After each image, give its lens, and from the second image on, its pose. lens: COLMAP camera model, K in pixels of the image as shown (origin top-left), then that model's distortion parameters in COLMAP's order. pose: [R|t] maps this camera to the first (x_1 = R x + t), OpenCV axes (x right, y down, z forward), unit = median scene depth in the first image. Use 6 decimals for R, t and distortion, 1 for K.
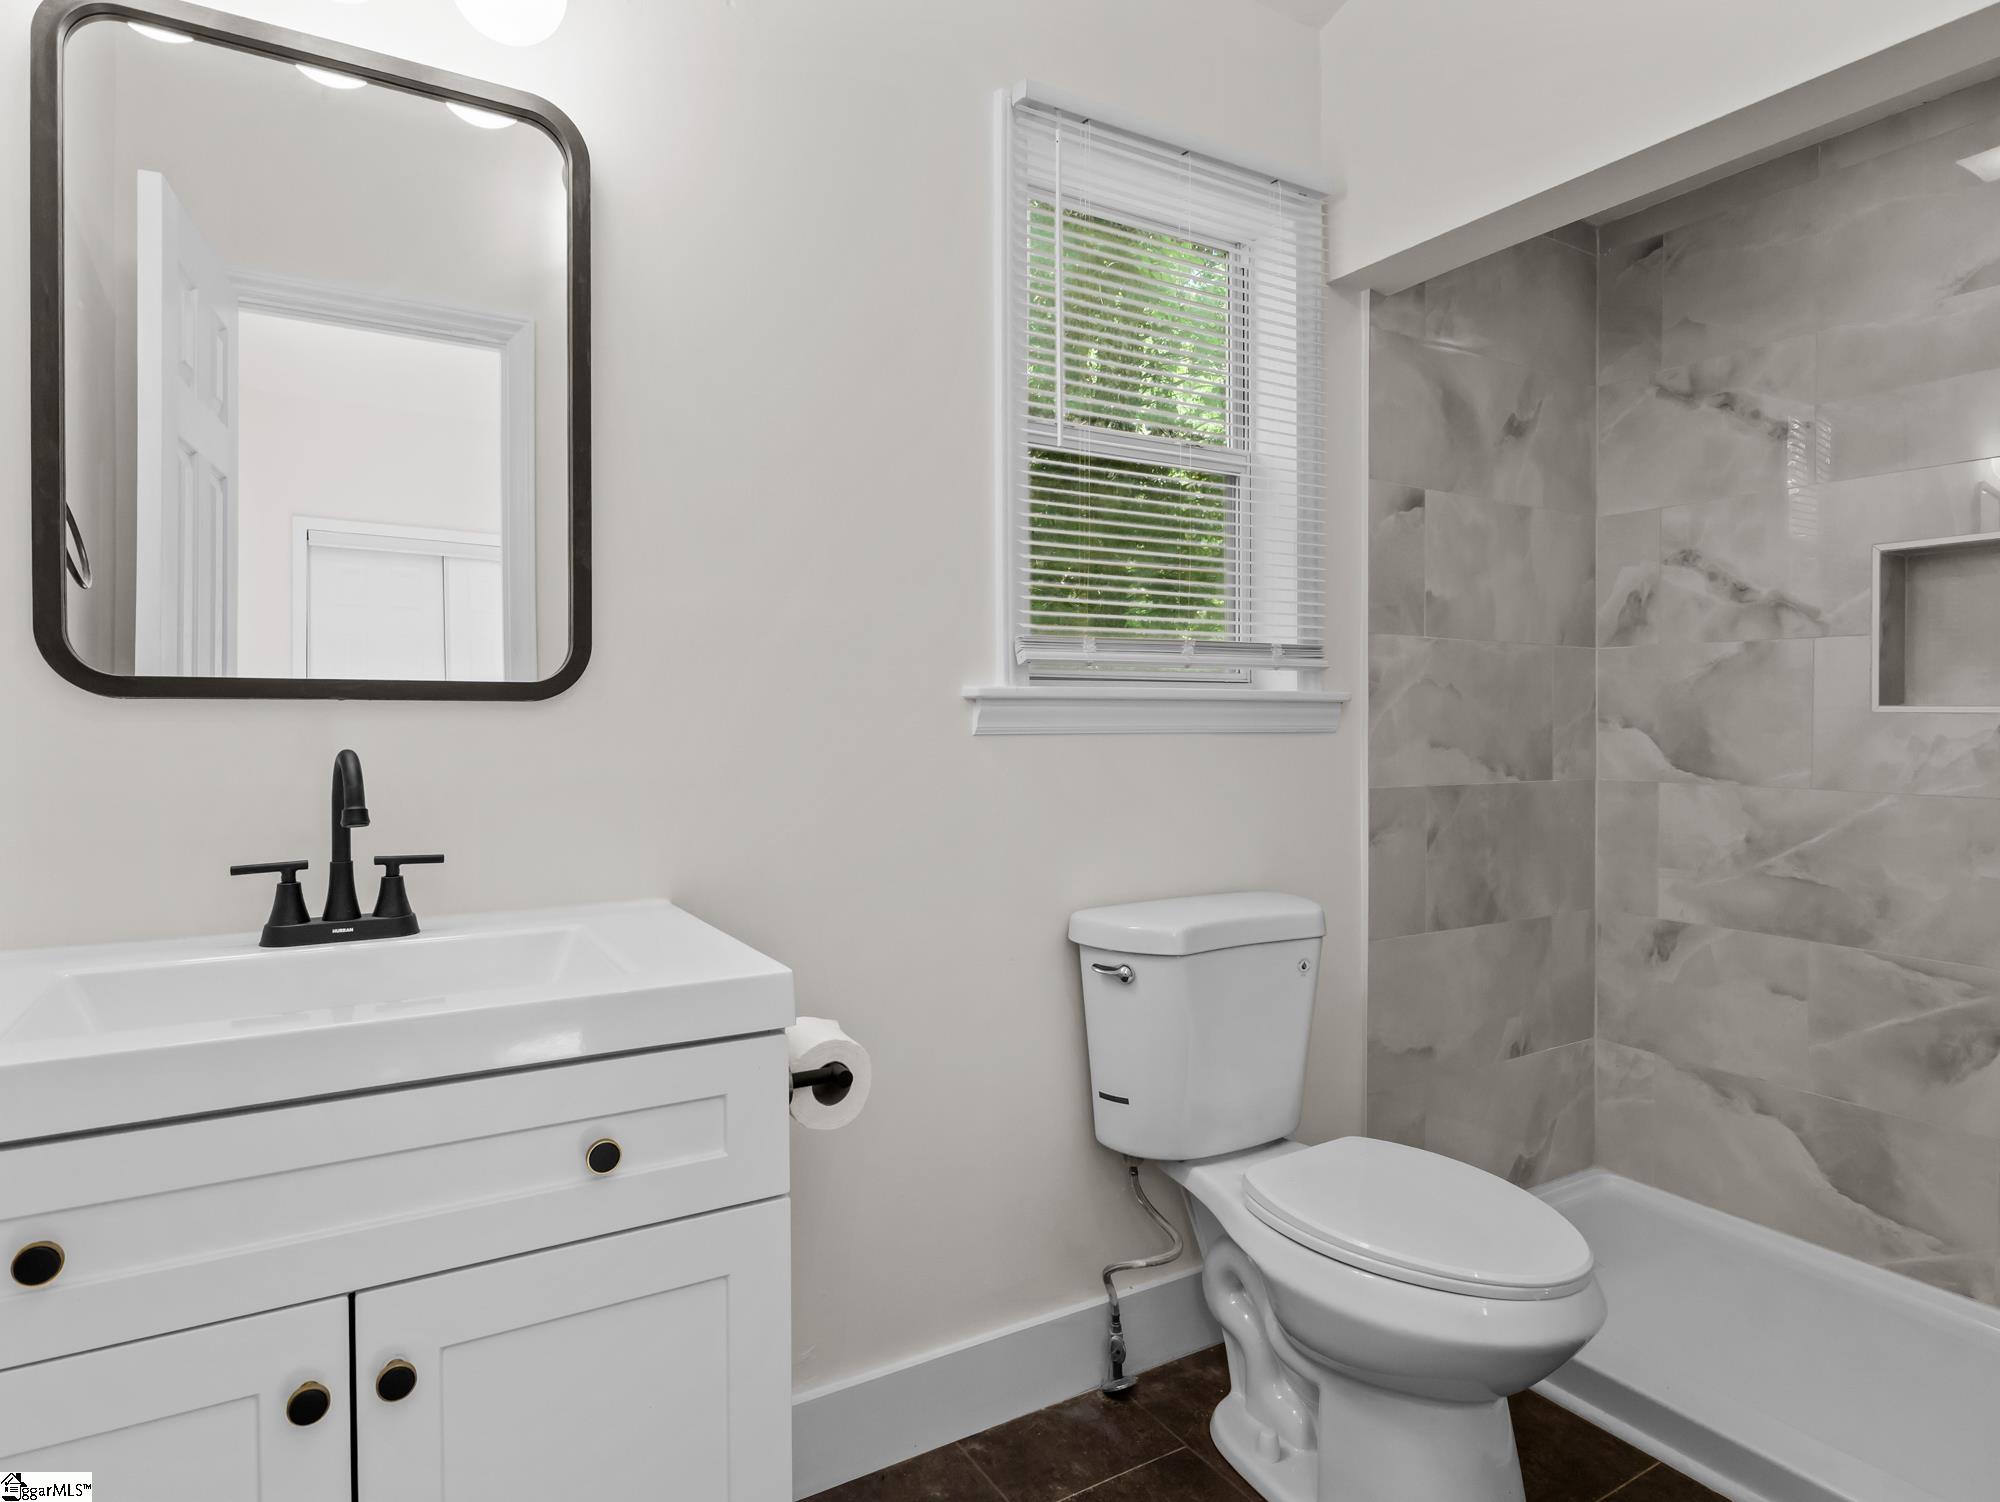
lens RADIAL K [[1130.2, 0, 1001.7], [0, 1130.2, 739.7], [0, 0, 1]] dist [-0.010555, 0.002640]
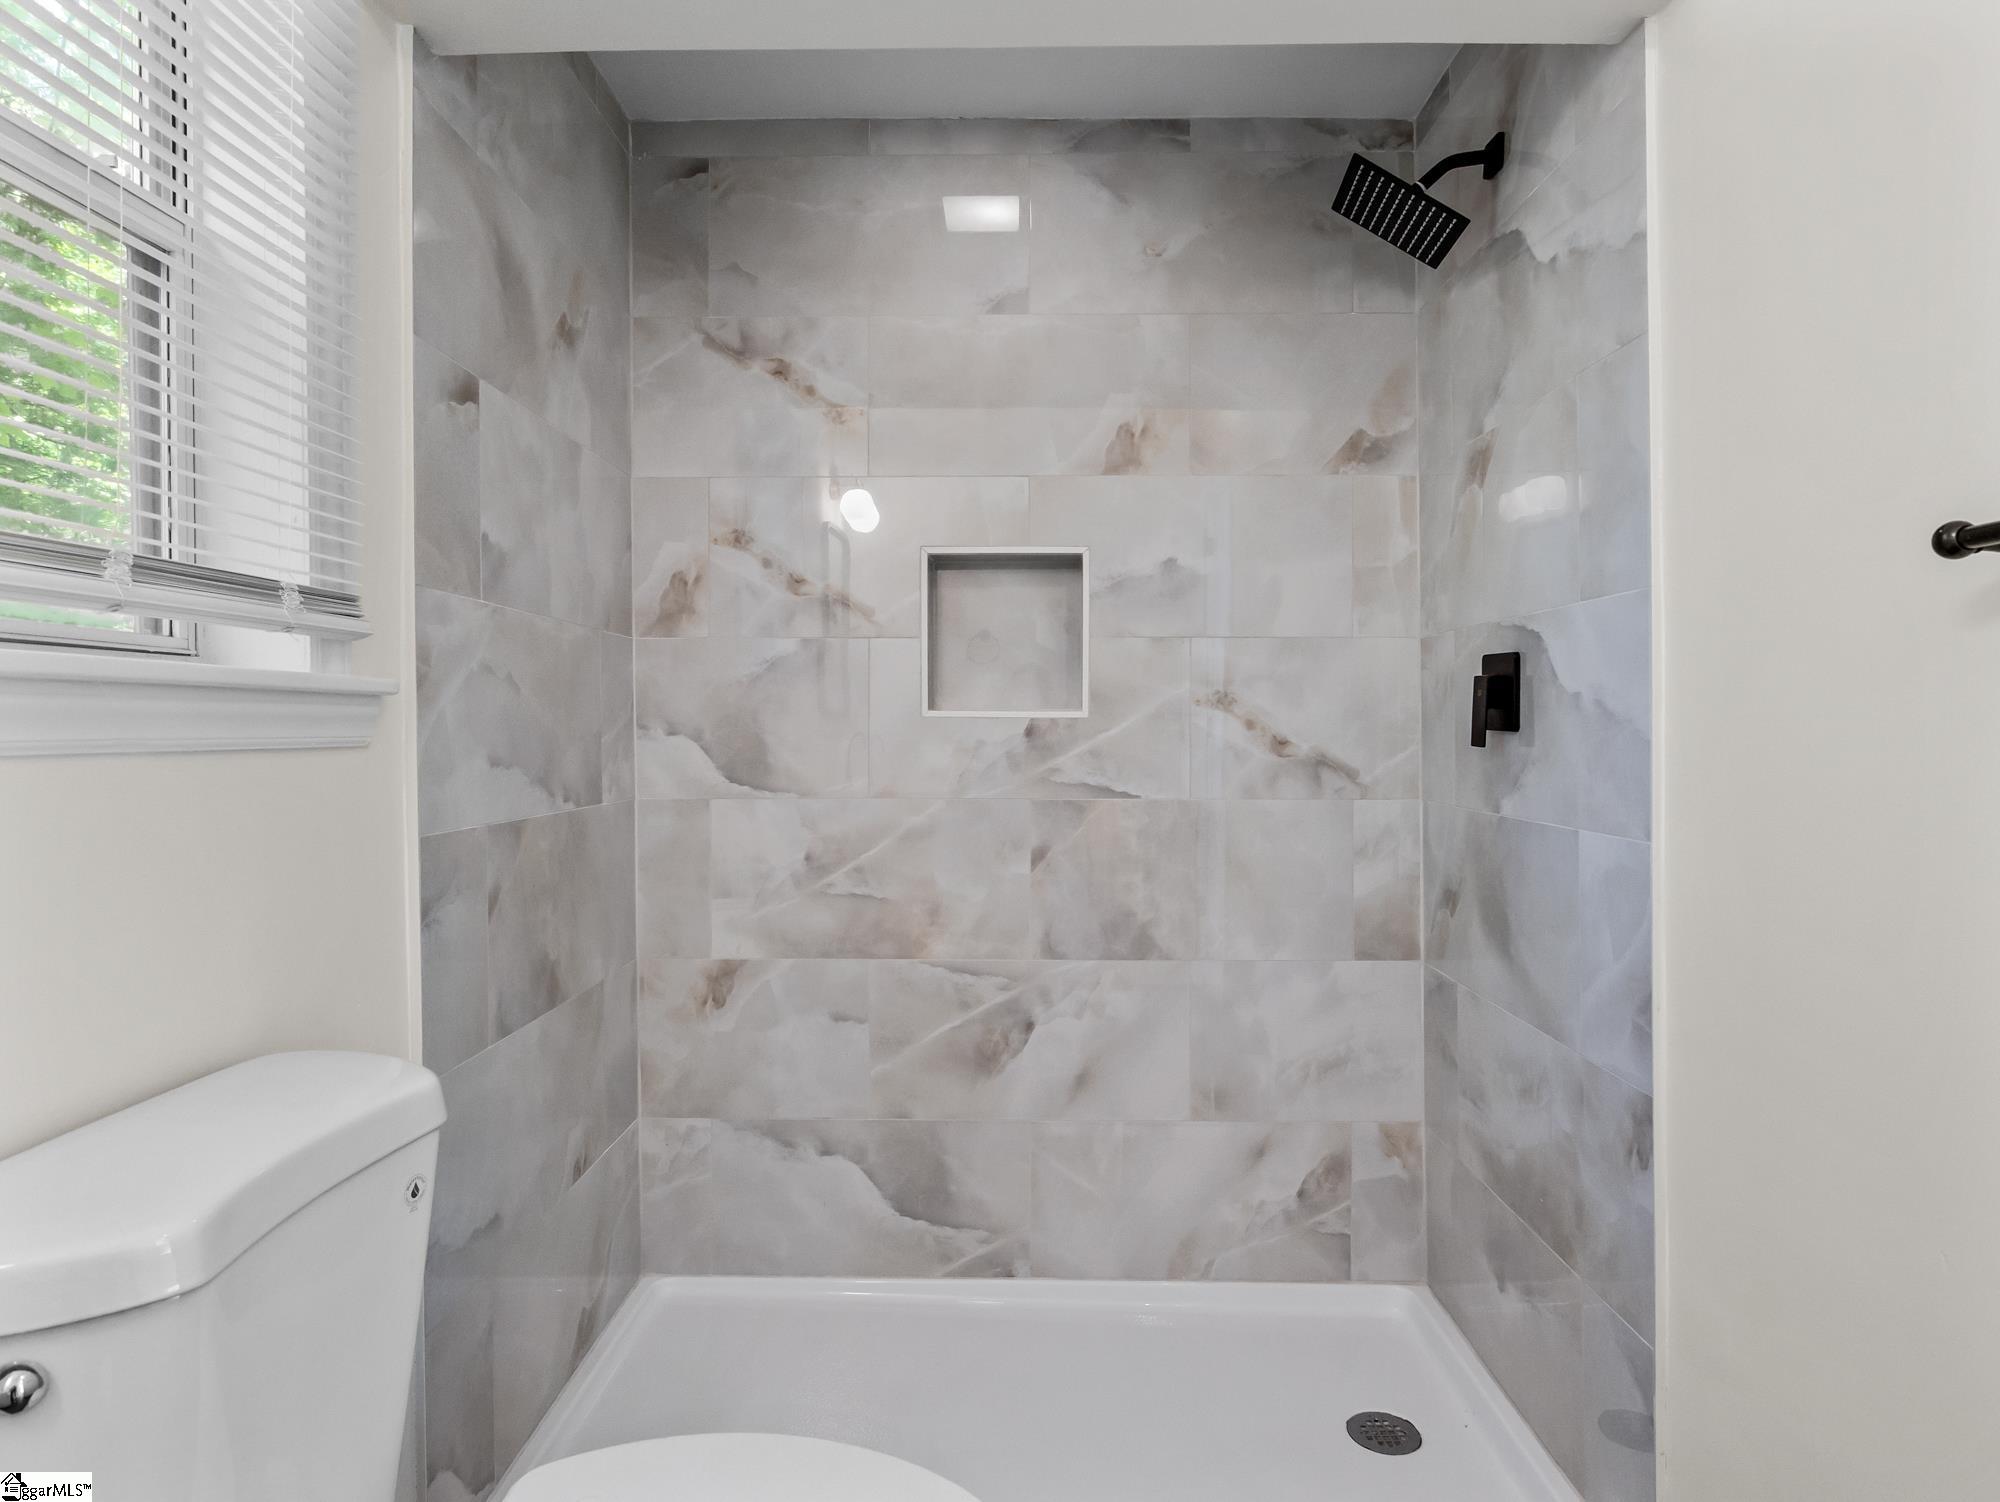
lens RADIAL K [[1130.2, 0, 1000.3], [0, 1130.2, 734.2], [0, 0, 1]] dist [-0.010555, 0.002640]
pose [[0.530142, -0.007359, 0.847877, -0.025726], [0.018649, 0.999822, -0.002982, -0.004883], [-0.847704, 0.017393, 0.530185, 0.389579]]
